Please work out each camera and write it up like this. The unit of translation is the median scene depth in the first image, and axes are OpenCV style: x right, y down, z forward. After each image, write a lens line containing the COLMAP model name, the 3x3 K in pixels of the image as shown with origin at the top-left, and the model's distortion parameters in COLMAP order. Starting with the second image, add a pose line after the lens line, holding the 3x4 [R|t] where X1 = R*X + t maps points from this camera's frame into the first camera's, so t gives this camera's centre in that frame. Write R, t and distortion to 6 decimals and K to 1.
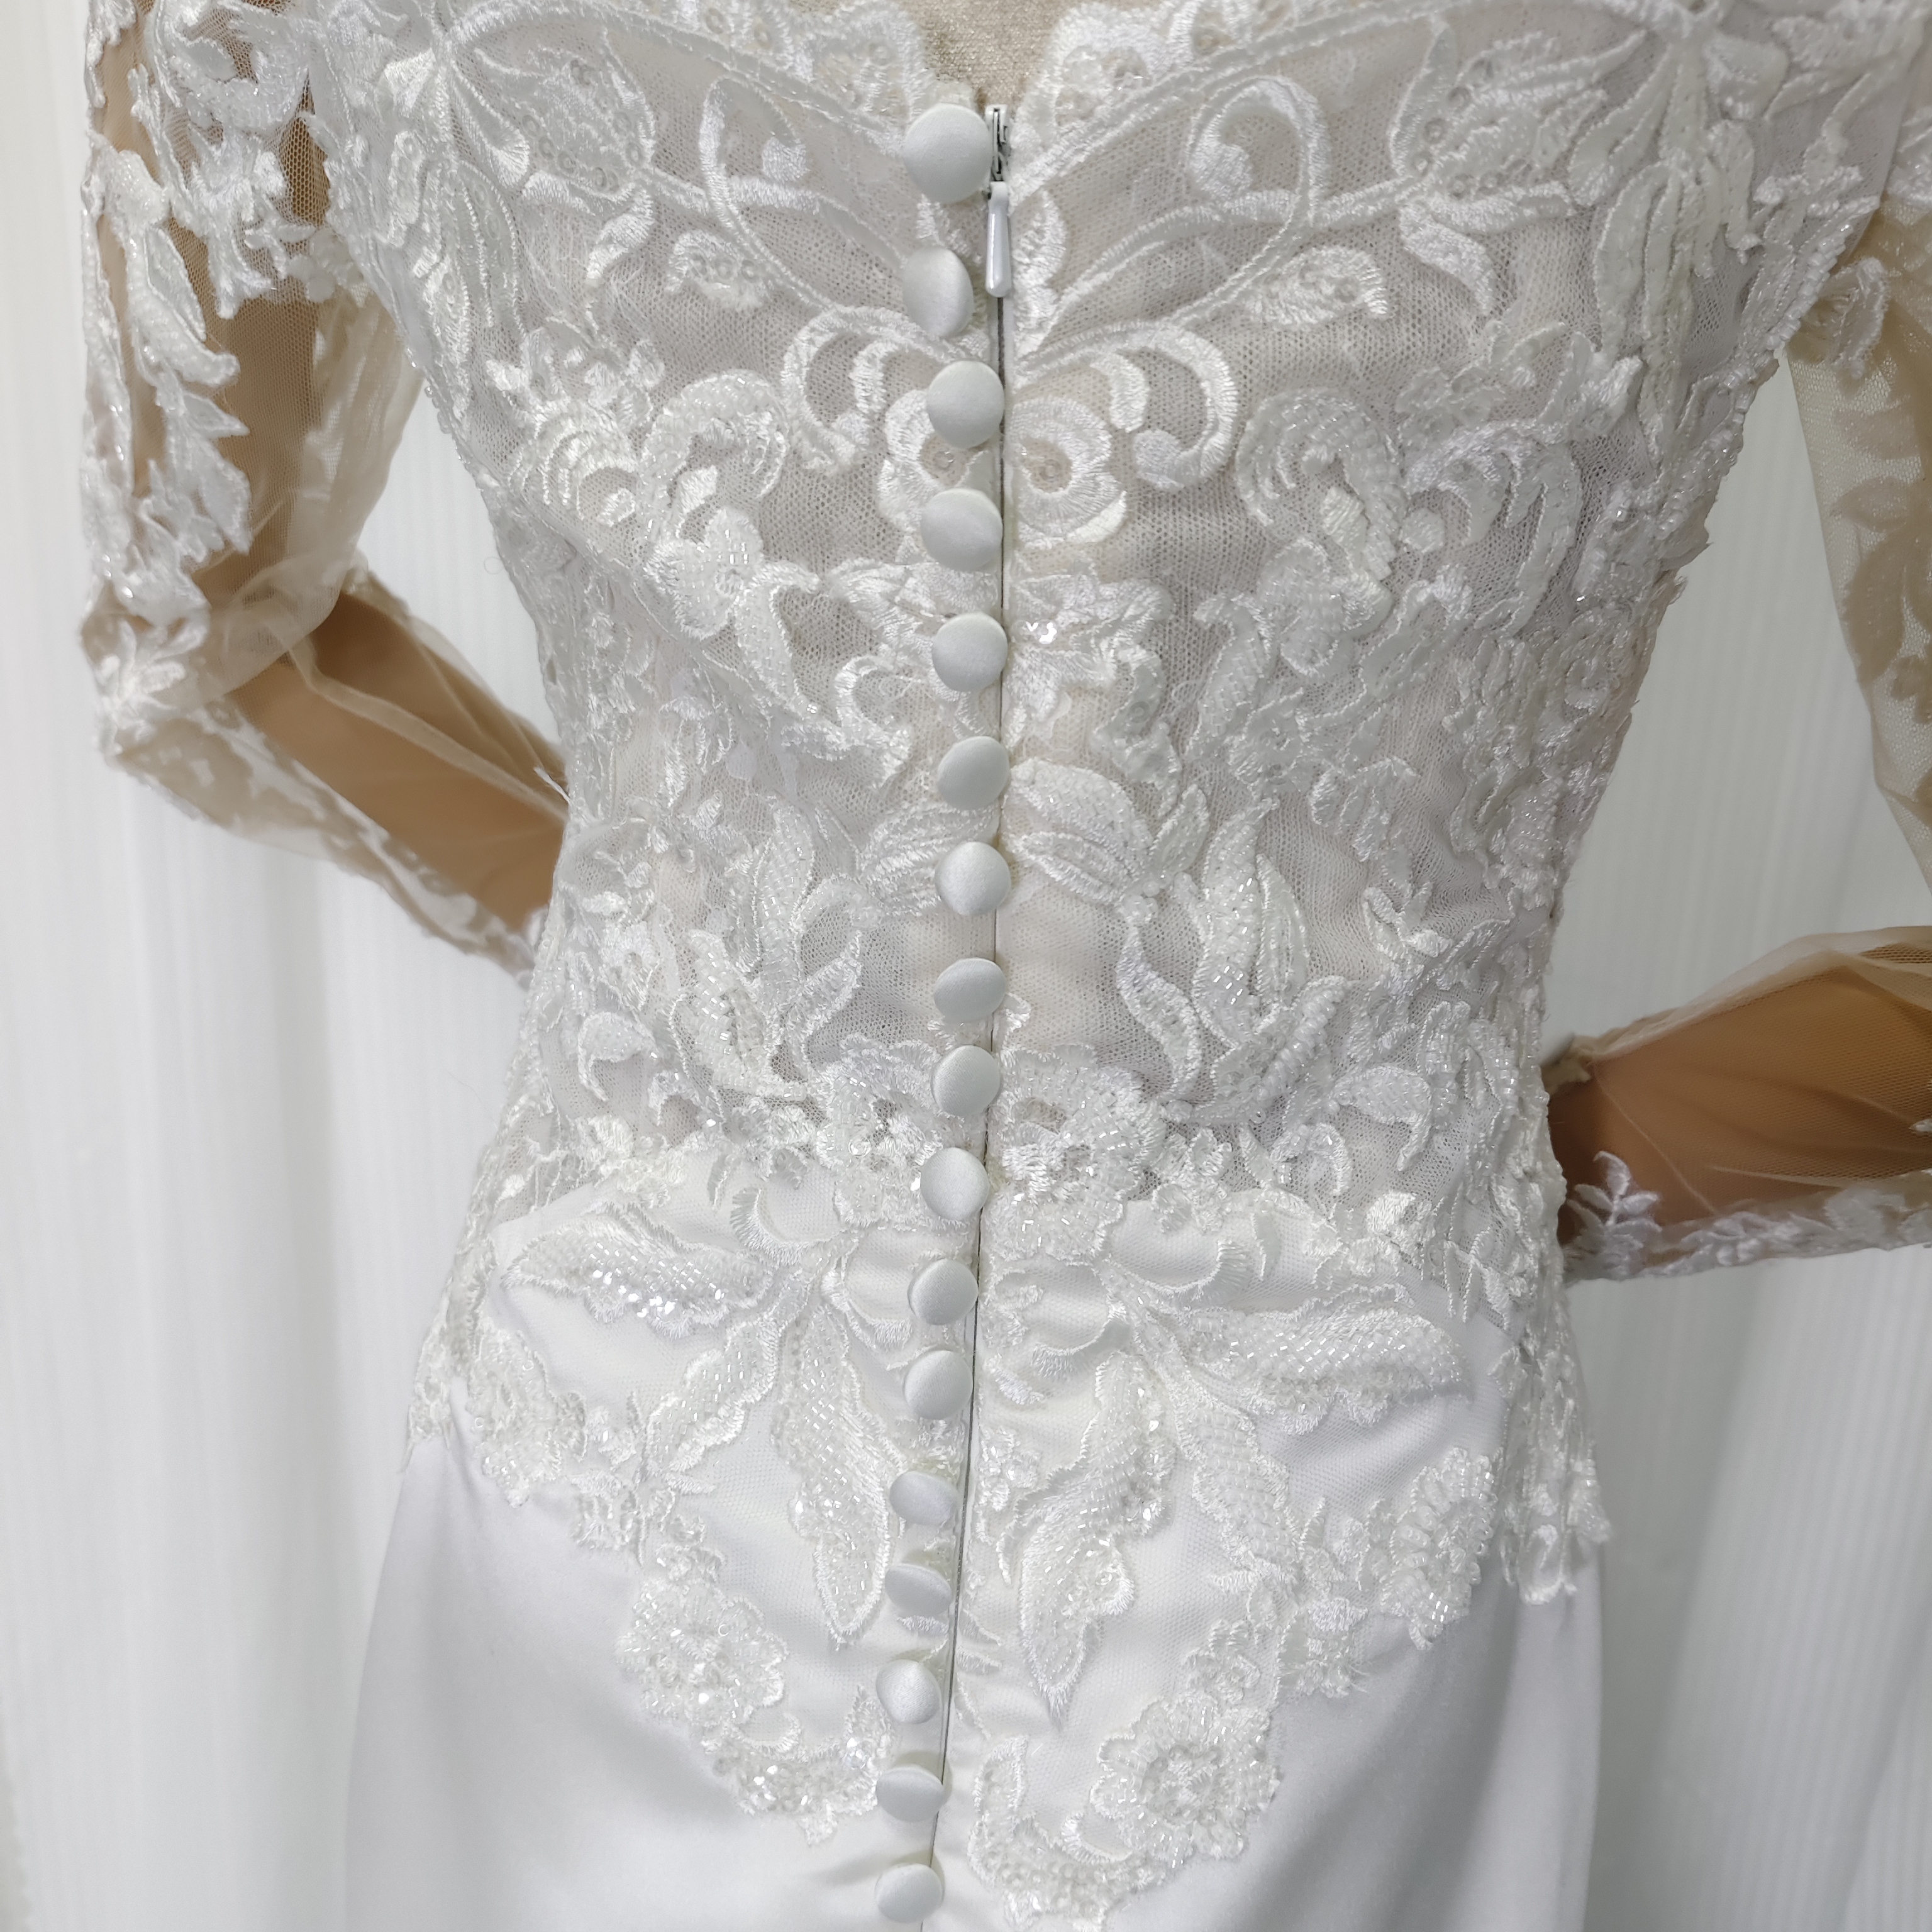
lens RADIAL K [[1720.7, 0, 980.2], [0, 1720.7, 959.9], [0, 0, 1]] dist [0.018359, 0.000664]
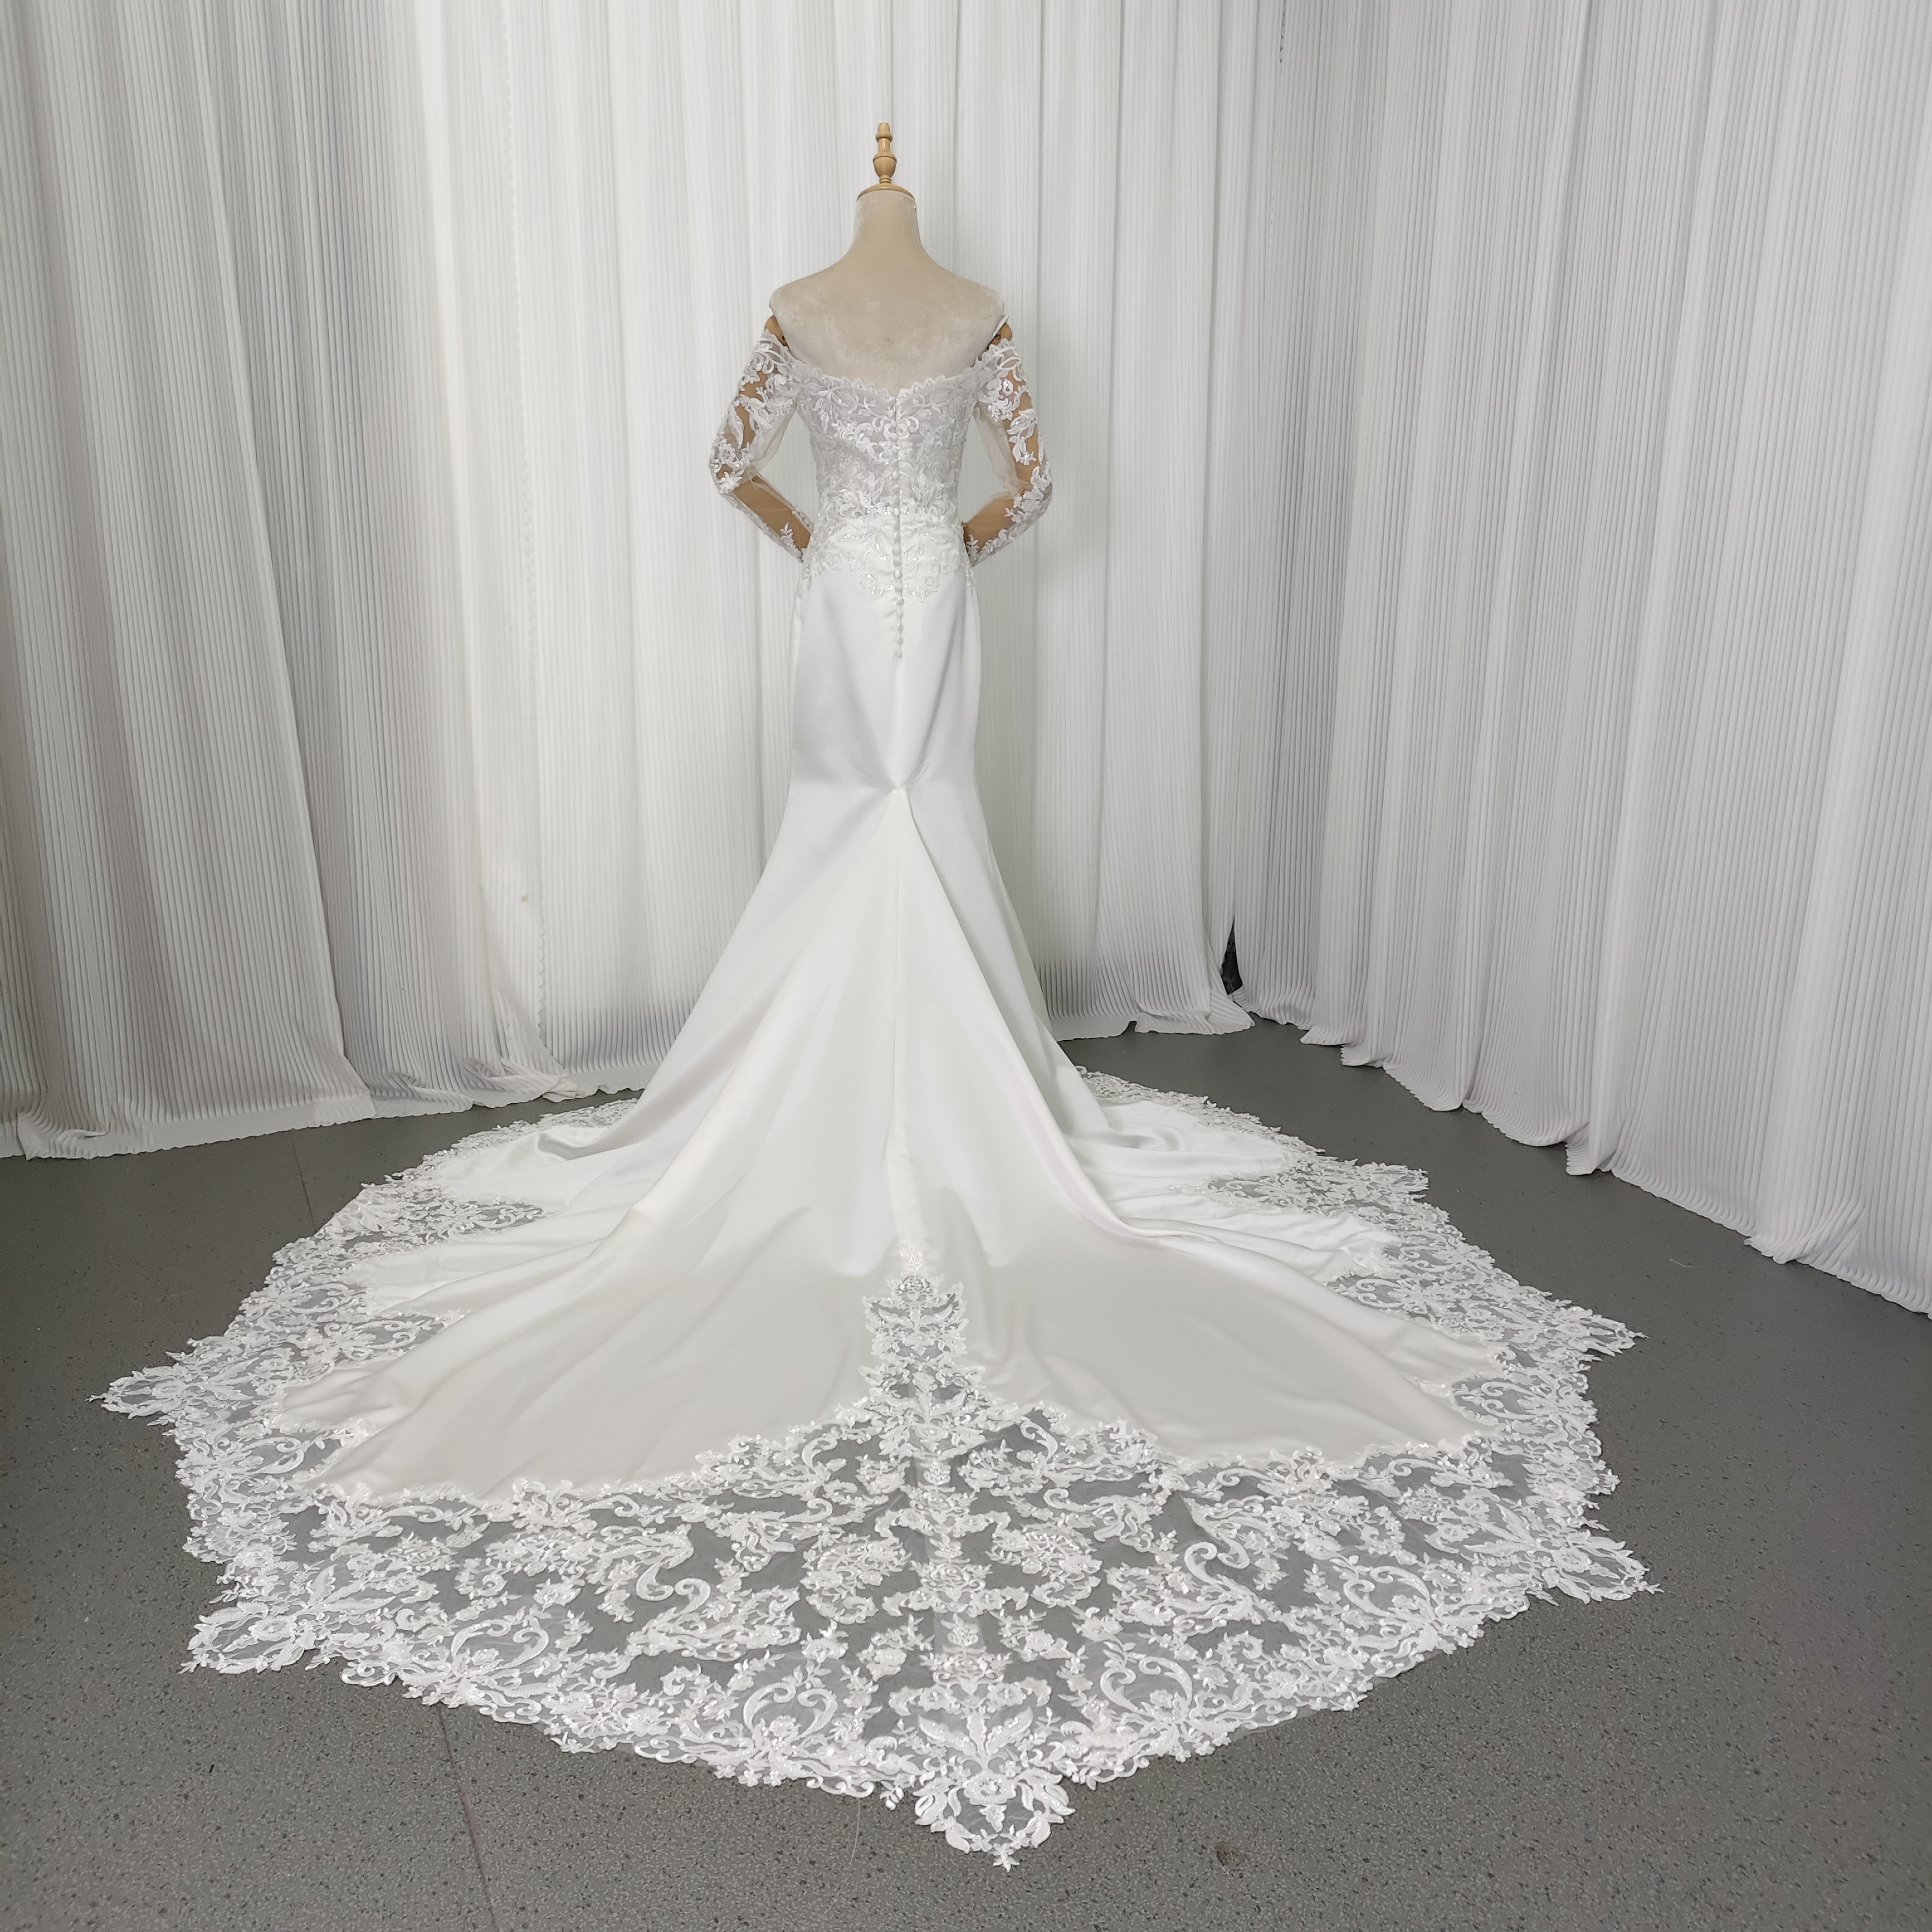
lens RADIAL K [[1723.3, 0, 966.0], [0, 1723.3, 966.0], [0, 0, 1]] dist [-0.006040, 0.077957]
pose [[0.948240, -0.123901, 0.292387, -2.691281], [0.141036, 0.989268, -0.038185, 2.979271], [-0.284518, 0.077445, 0.955537, -7.793800]]
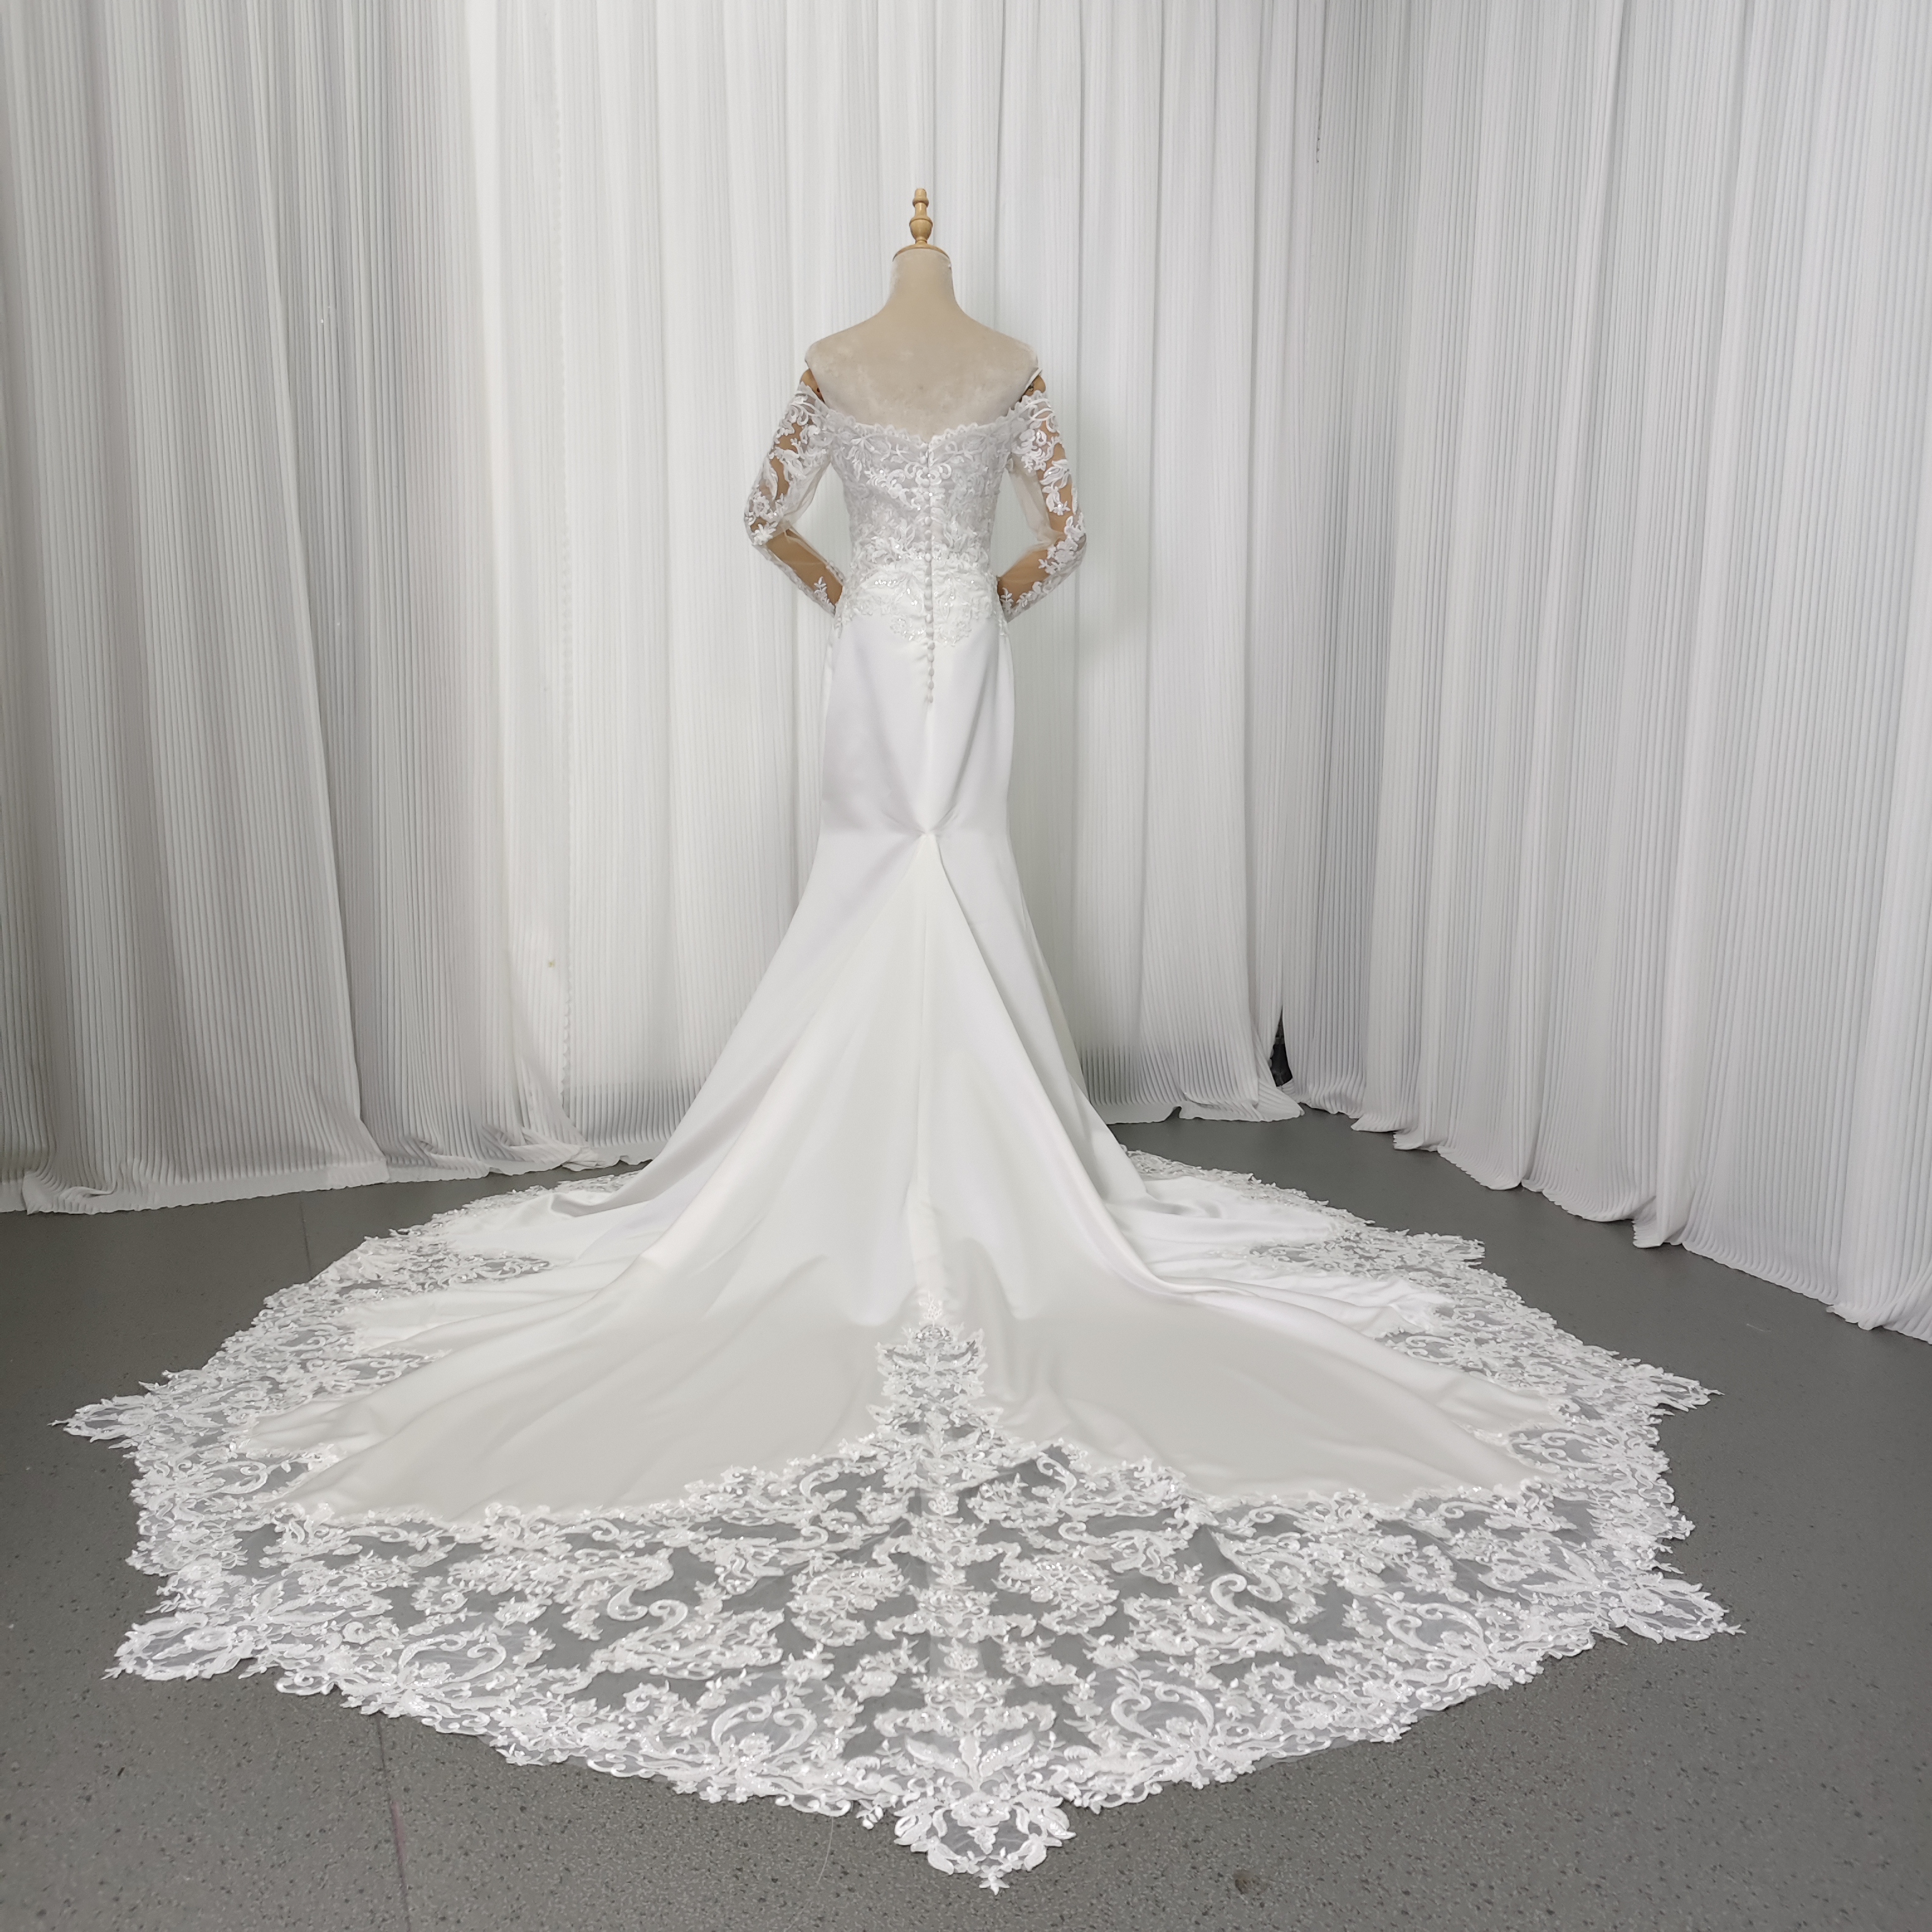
lens RADIAL K [[1720.7, 0, 980.2], [0, 1720.7, 959.9], [0, 0, 1]] dist [0.018359, 0.000664]
pose [[0.957556, -0.086066, 0.275098, -2.486674], [0.131640, 0.979616, -0.151735, 3.708821], [-0.256431, 0.181508, 0.949367, -7.450770]]
